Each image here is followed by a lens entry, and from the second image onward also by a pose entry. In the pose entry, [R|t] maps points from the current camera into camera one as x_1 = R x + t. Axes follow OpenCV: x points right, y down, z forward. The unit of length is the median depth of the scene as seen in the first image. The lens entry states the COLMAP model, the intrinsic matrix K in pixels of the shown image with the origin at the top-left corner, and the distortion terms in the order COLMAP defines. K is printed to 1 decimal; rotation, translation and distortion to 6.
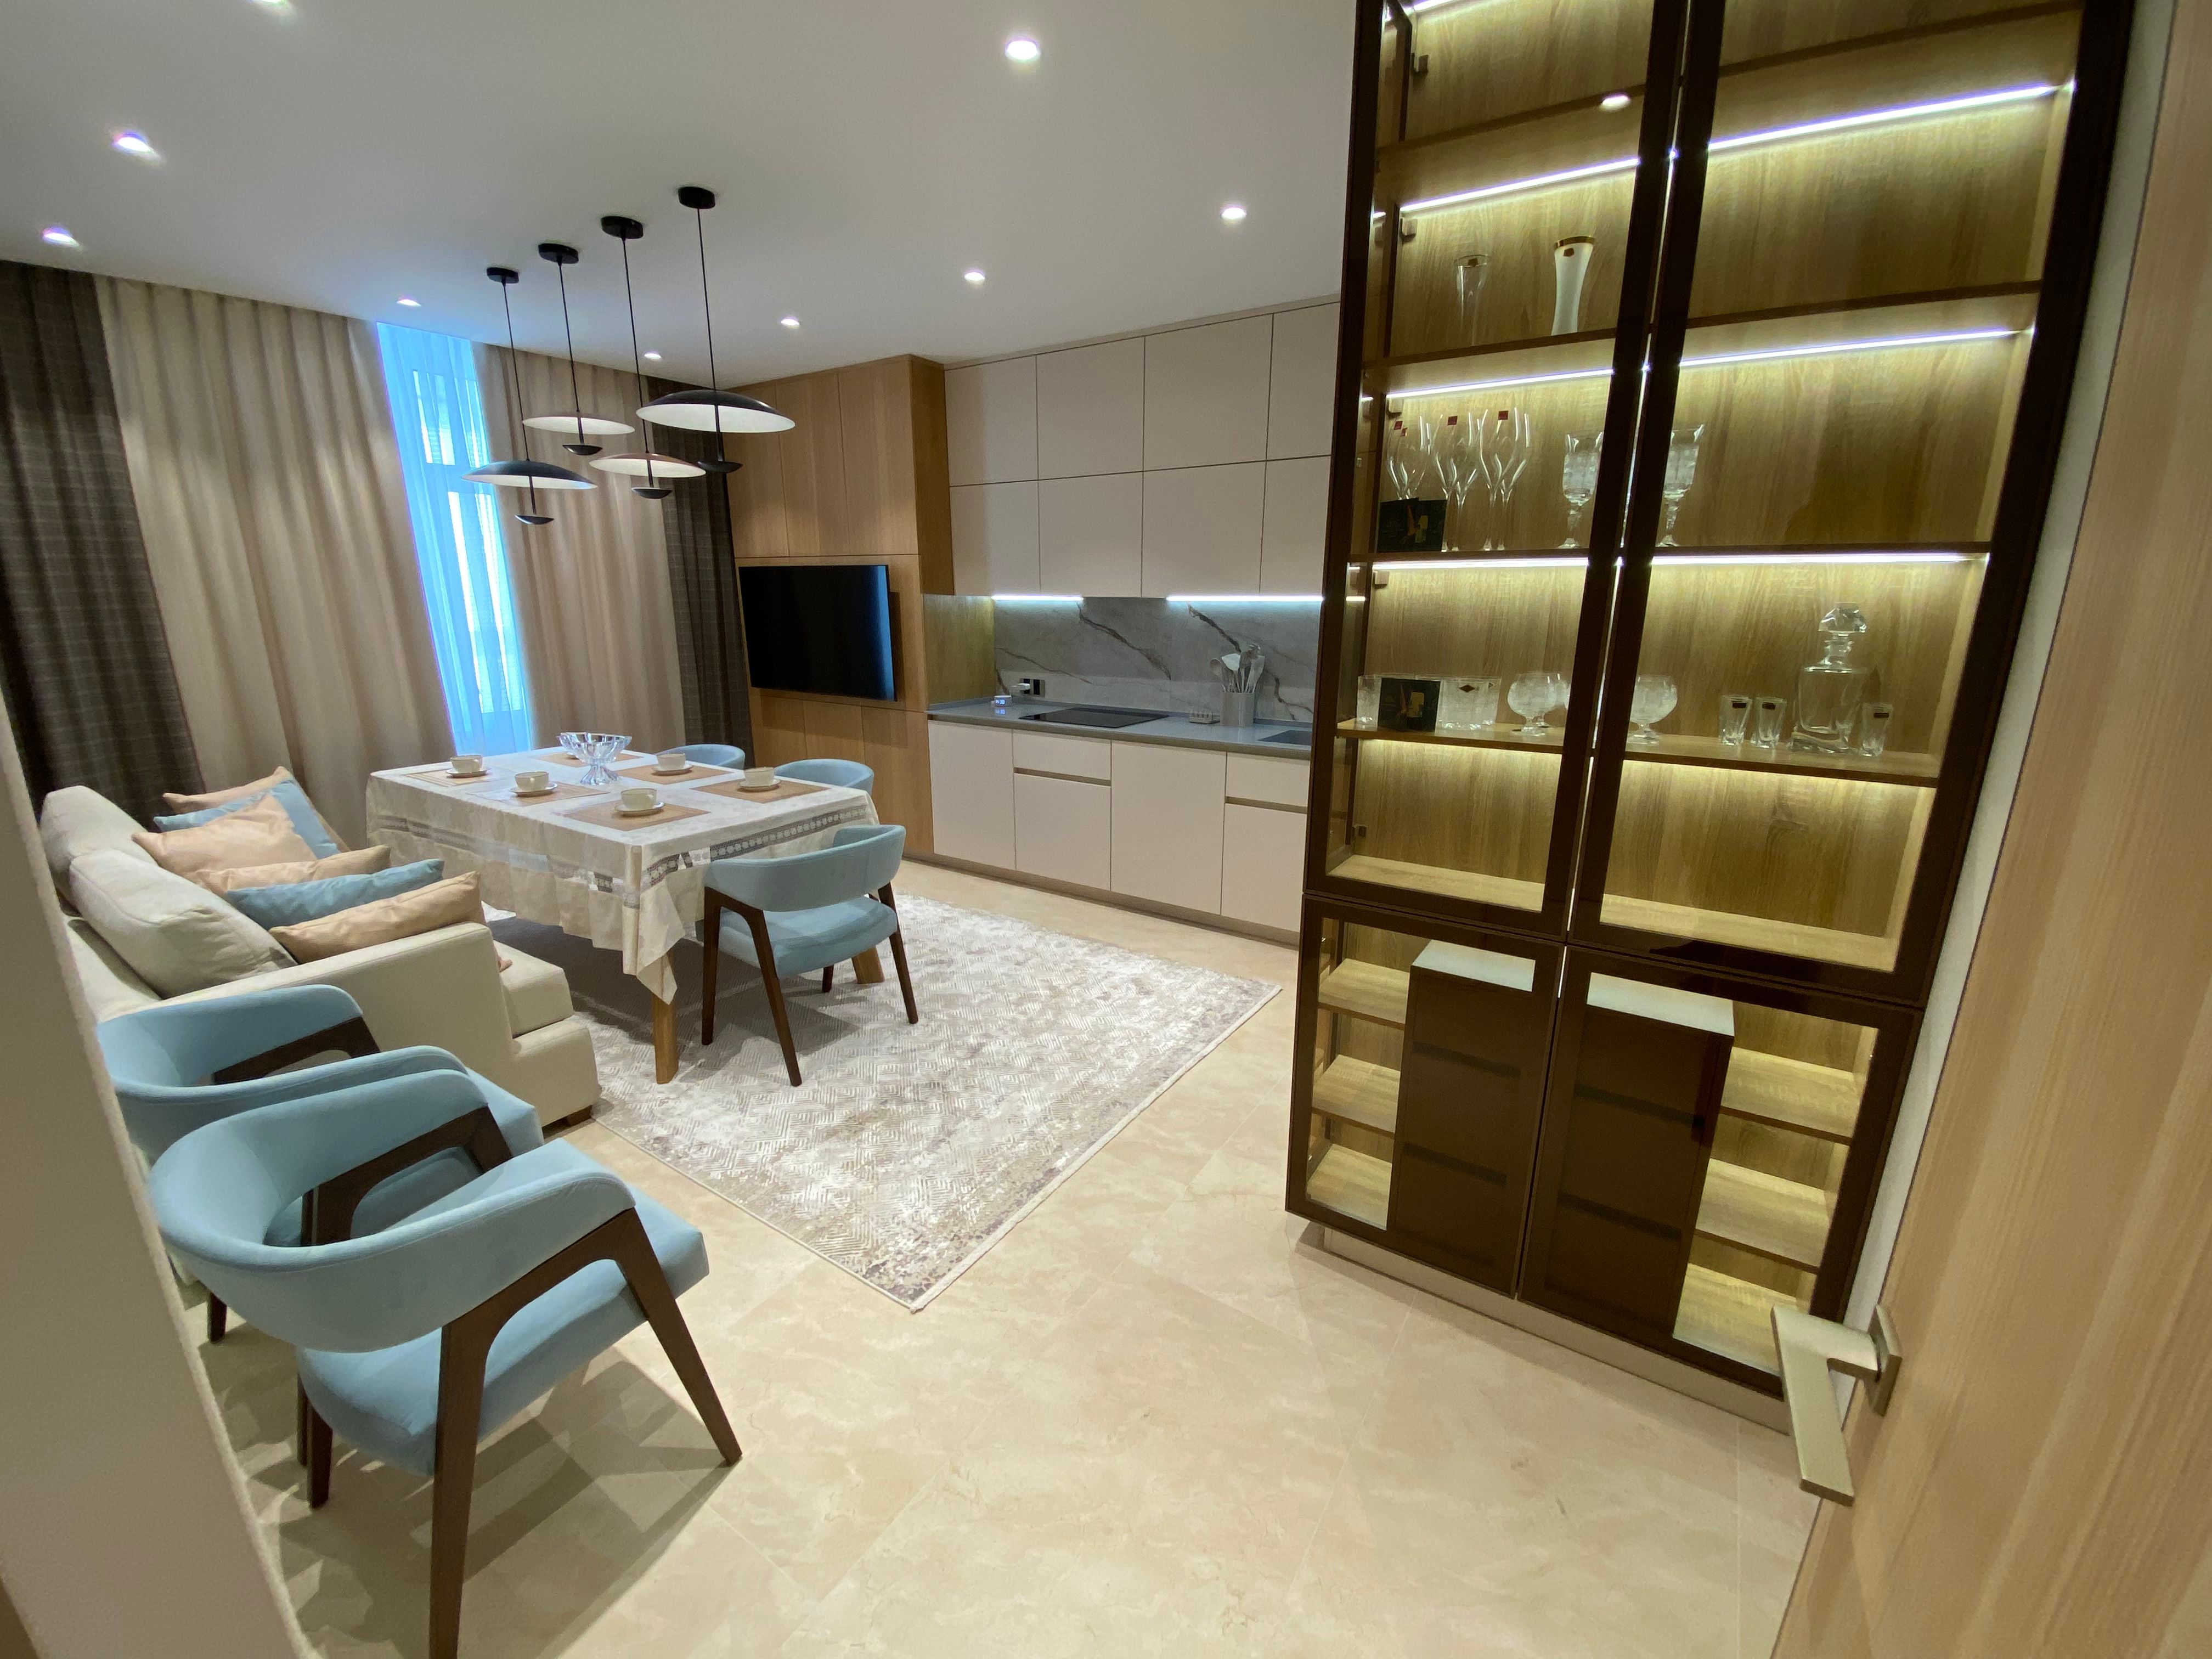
lens RADIAL K [[900.9, 0, 1107.7], [0, 900.9, 826.9], [0, 0, 1]] dist [0.019438, -0.020829]
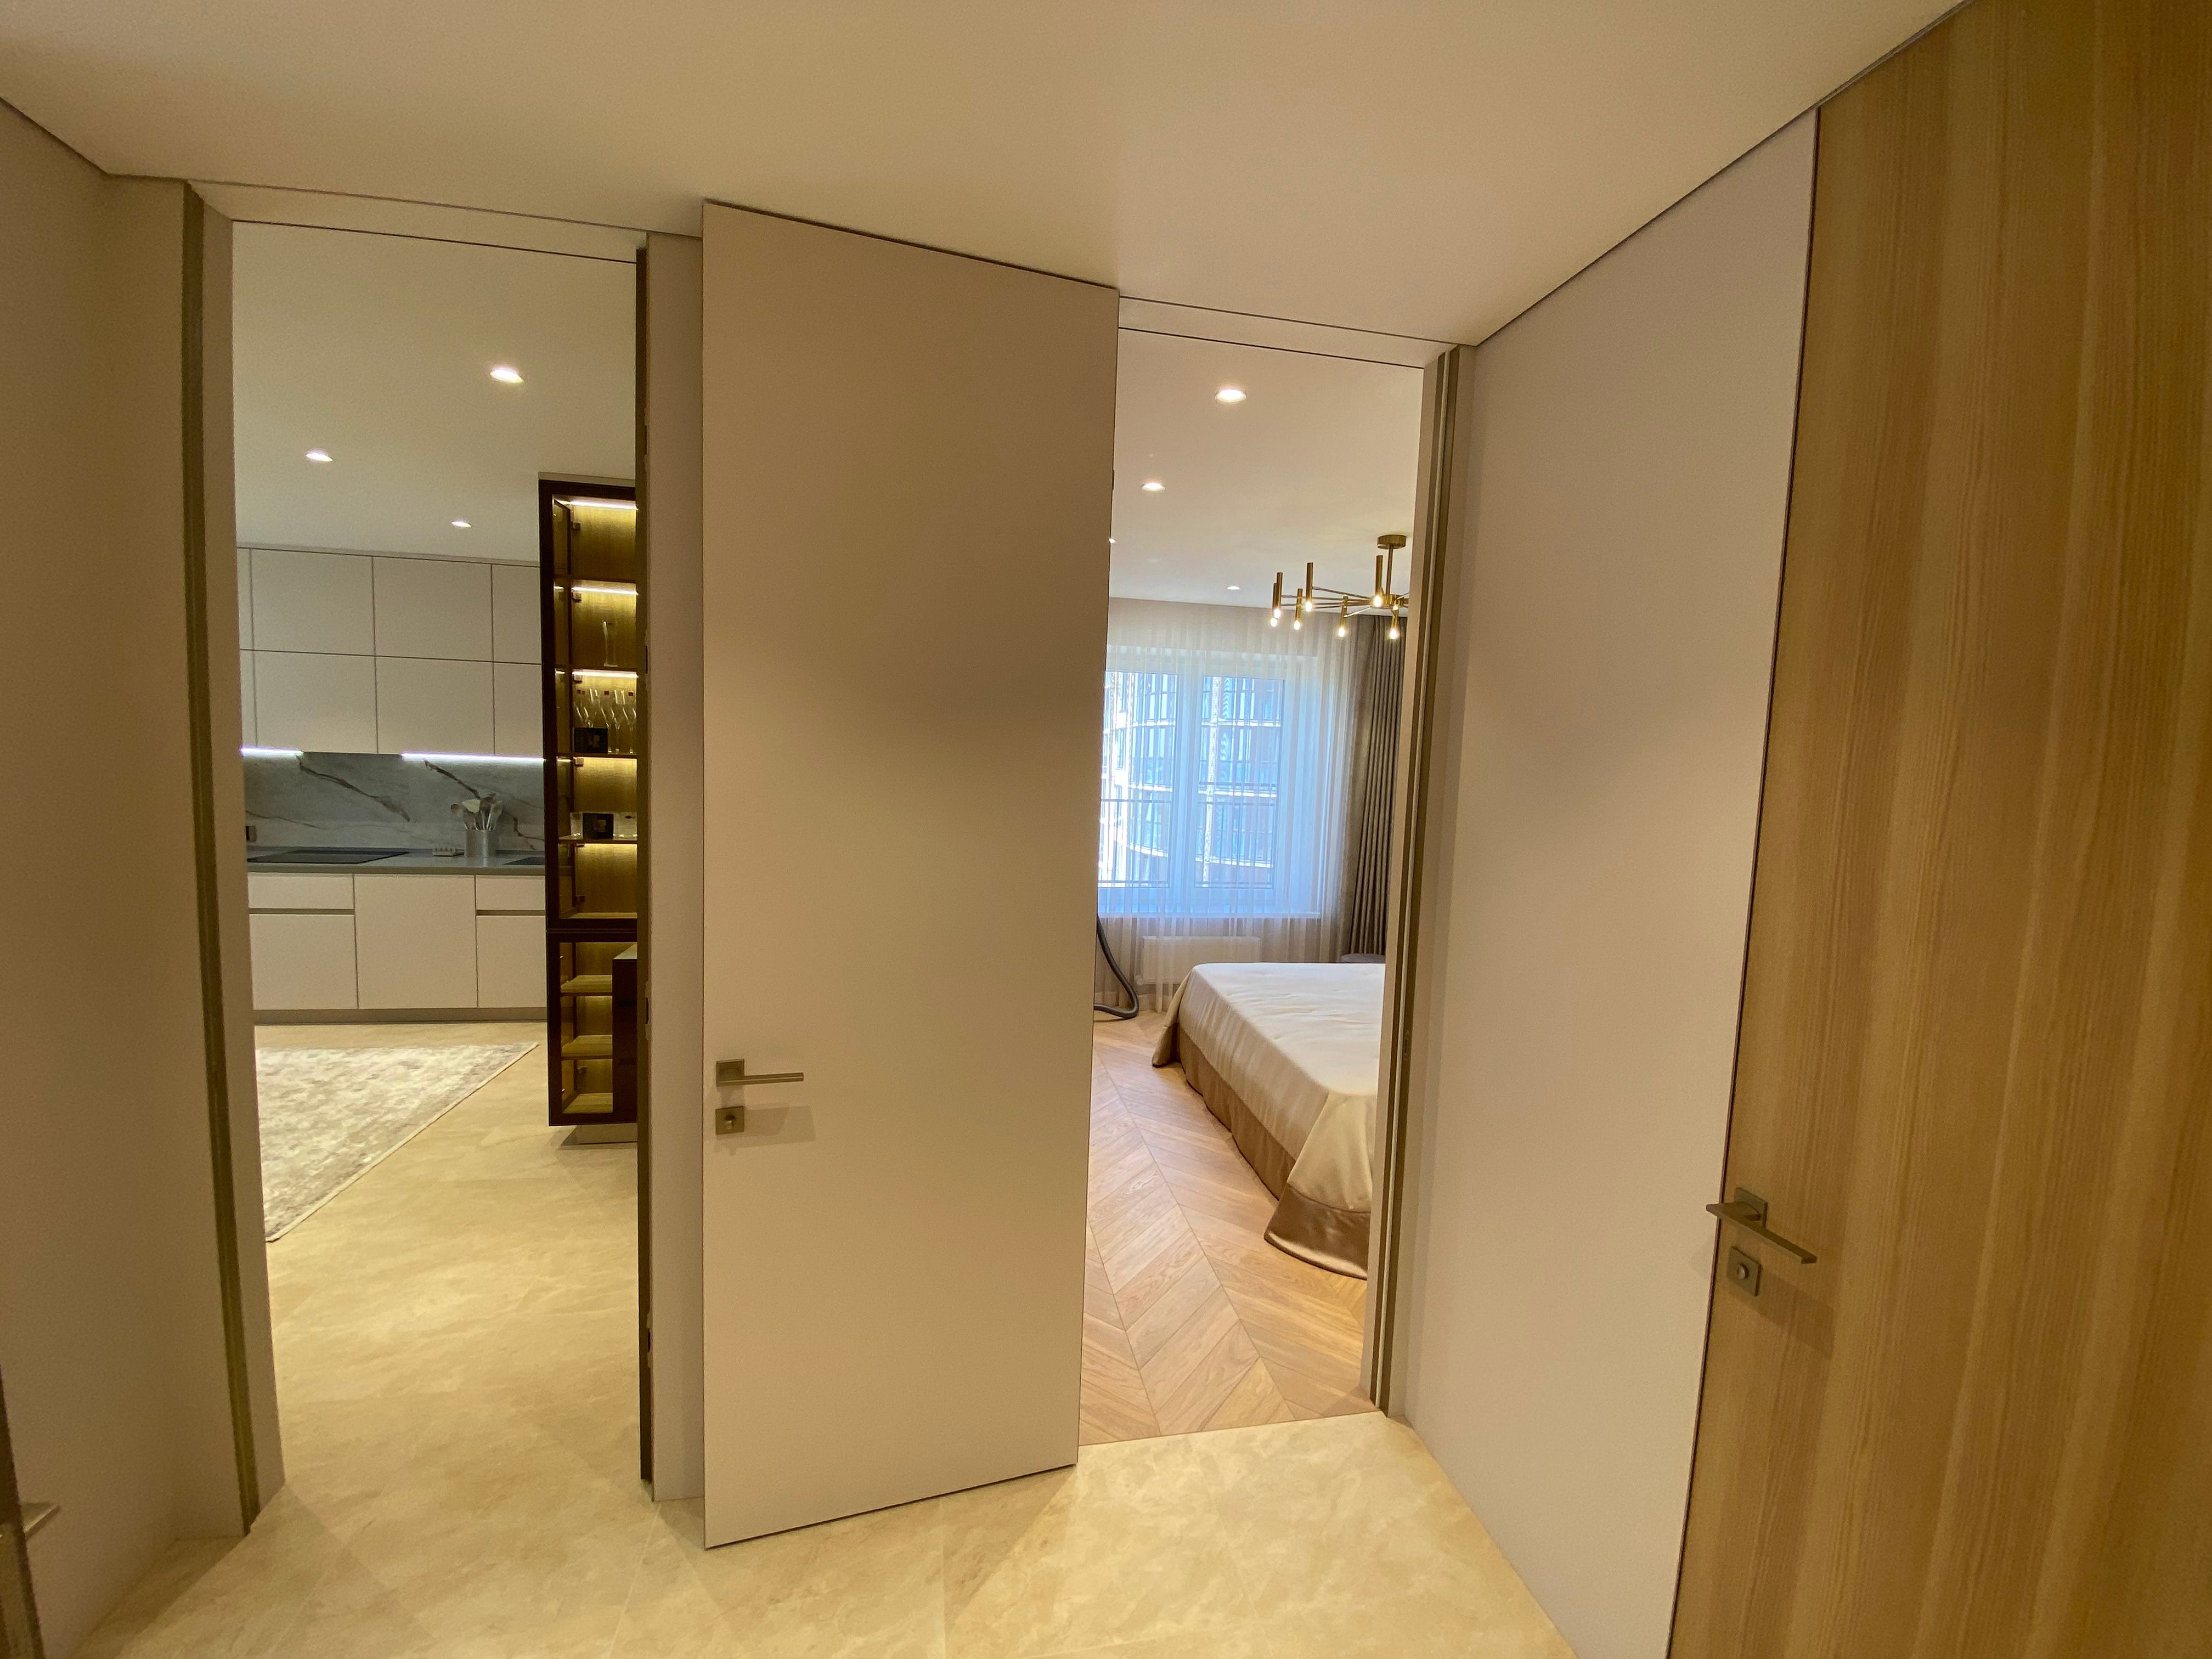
lens RADIAL K [[890.2, 0, 1095.7], [0, 890.2, 831.5], [0, 0, 1]] dist [0.017022, -0.019824]
pose [[0.721863, -0.038010, 0.690991, -0.135538], [0.138132, 0.986312, -0.090048, 0.118148], [-0.678110, 0.160450, 0.717232, -0.662768]]
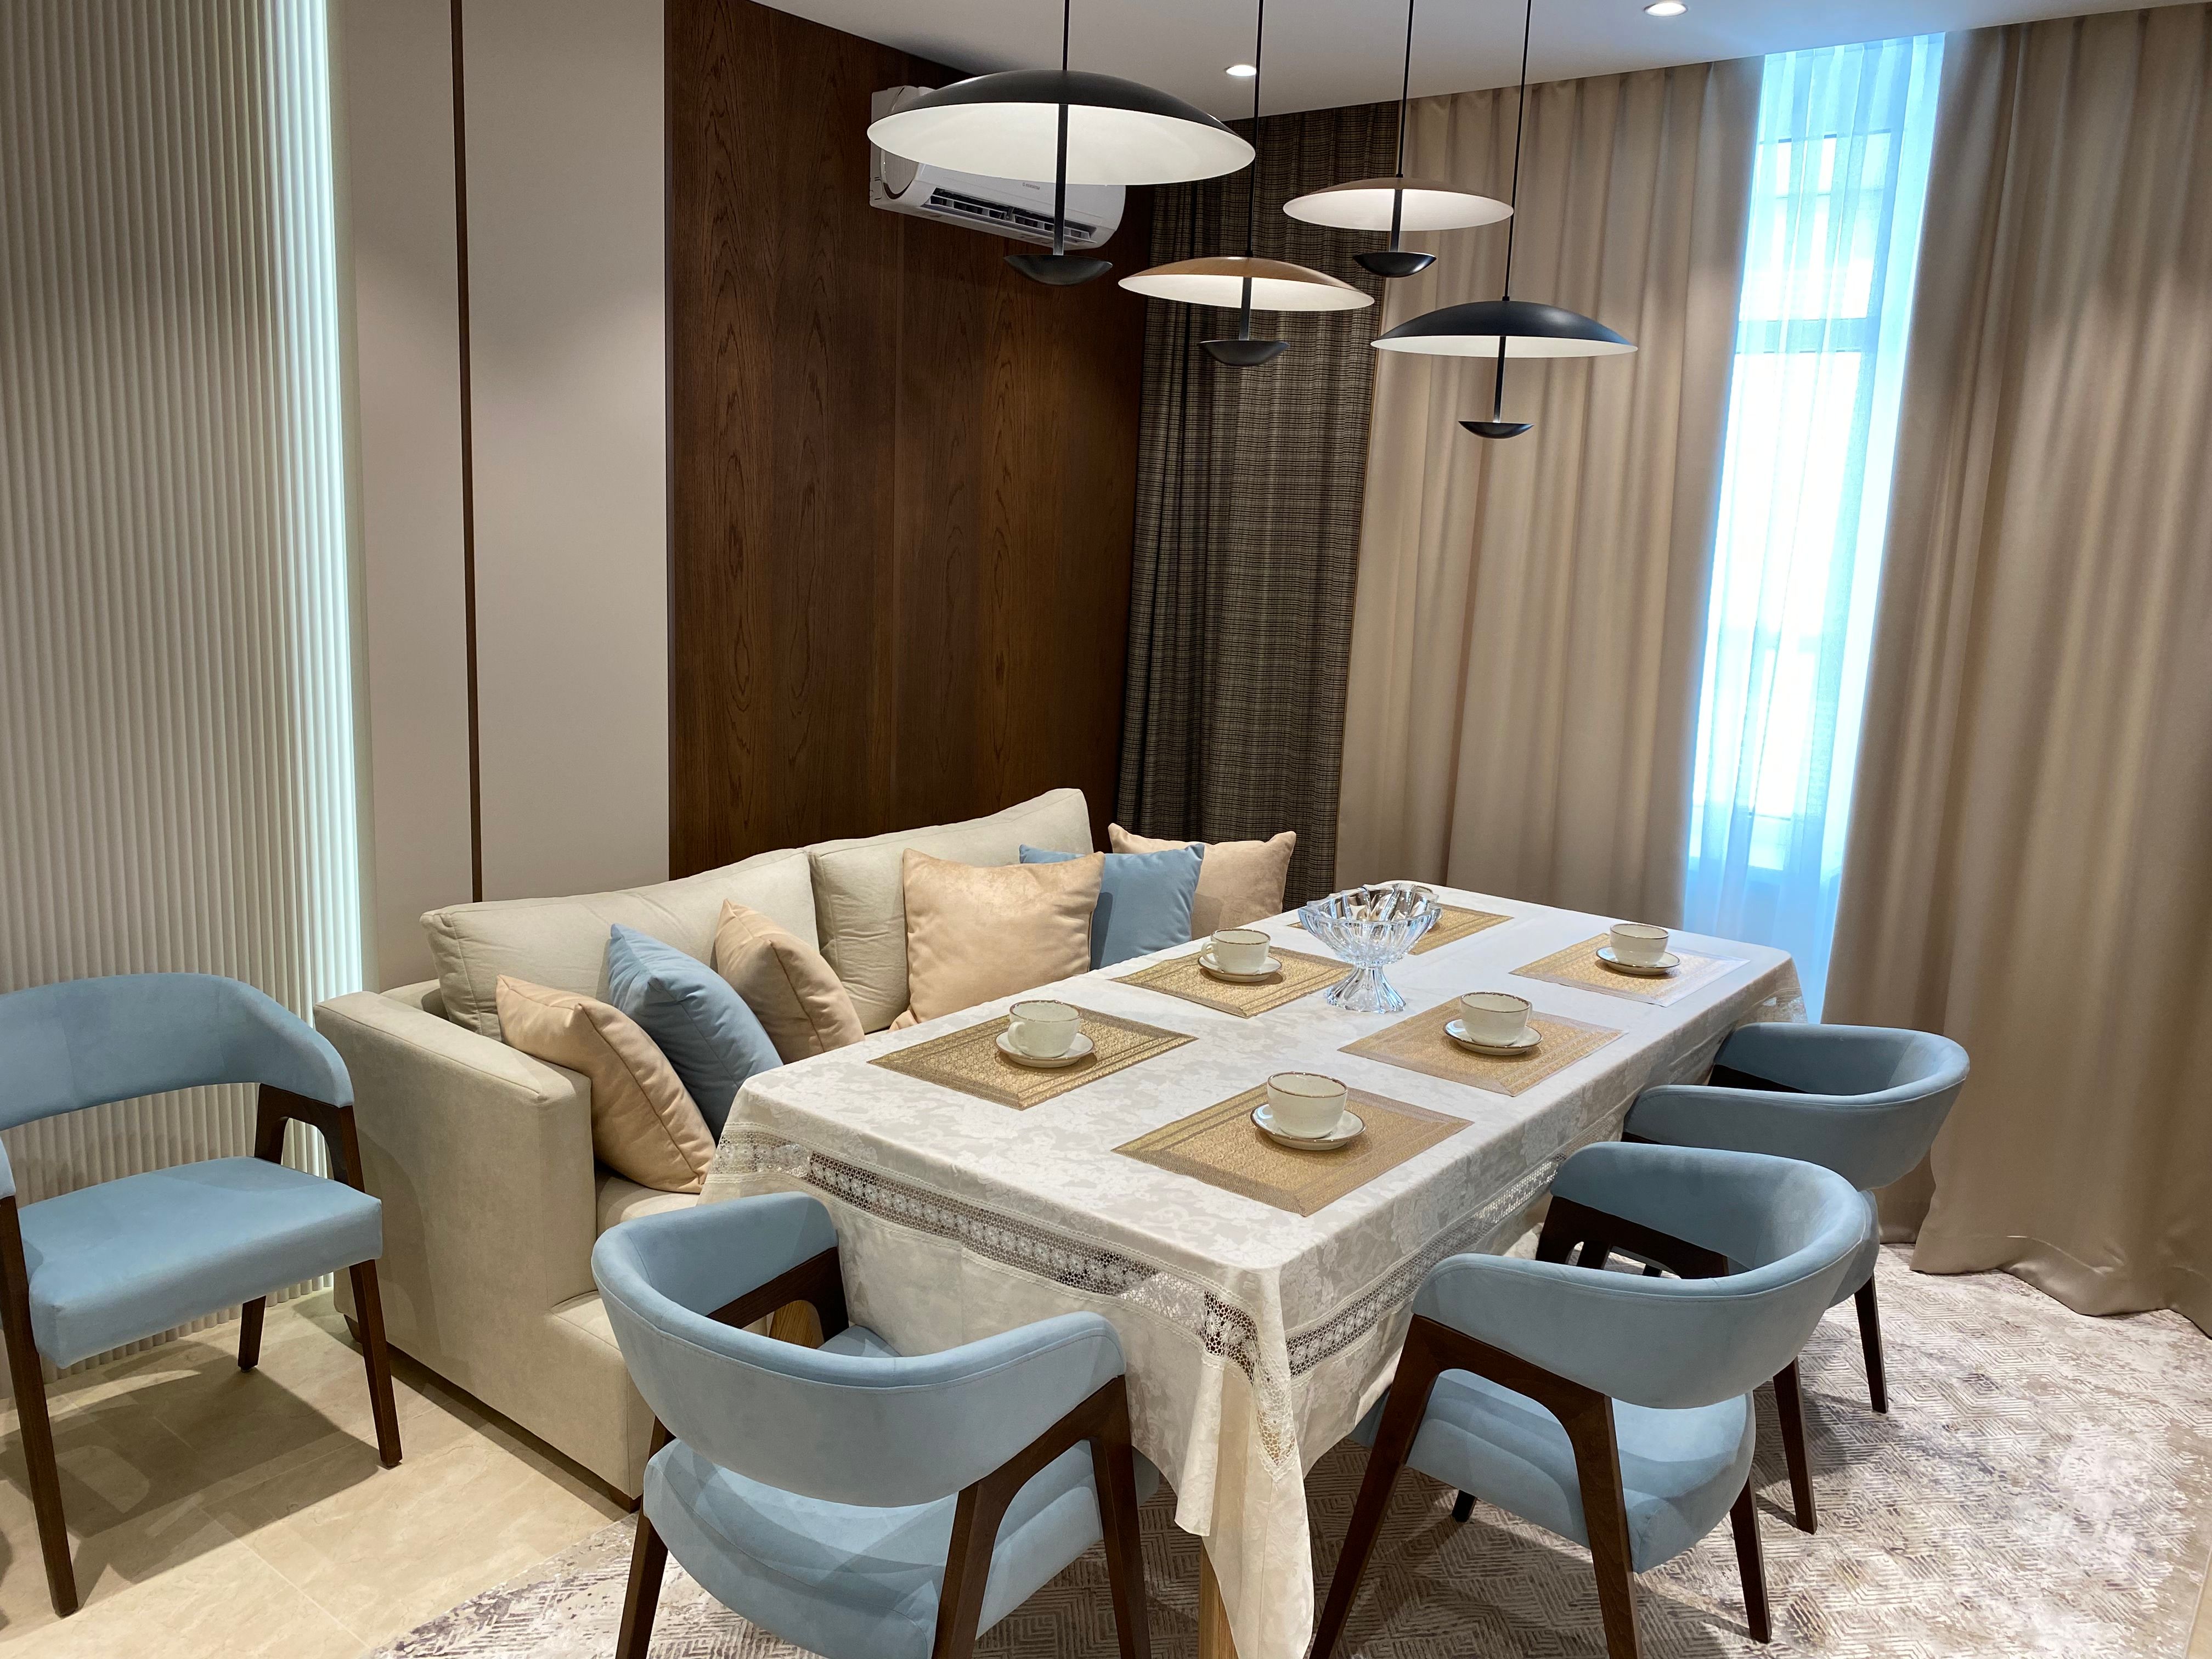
lens RADIAL K [[1685.6, 0, 1094.2], [0, 1685.6, 826.0], [0, 0, 1]] dist [0.045917, -0.055948]
pose [[-0.102230, 0.169544, -0.980206, 0.277941], [-0.286789, 0.938507, 0.192242, -0.288379], [0.952524, 0.300765, -0.047320, 1.013004]]
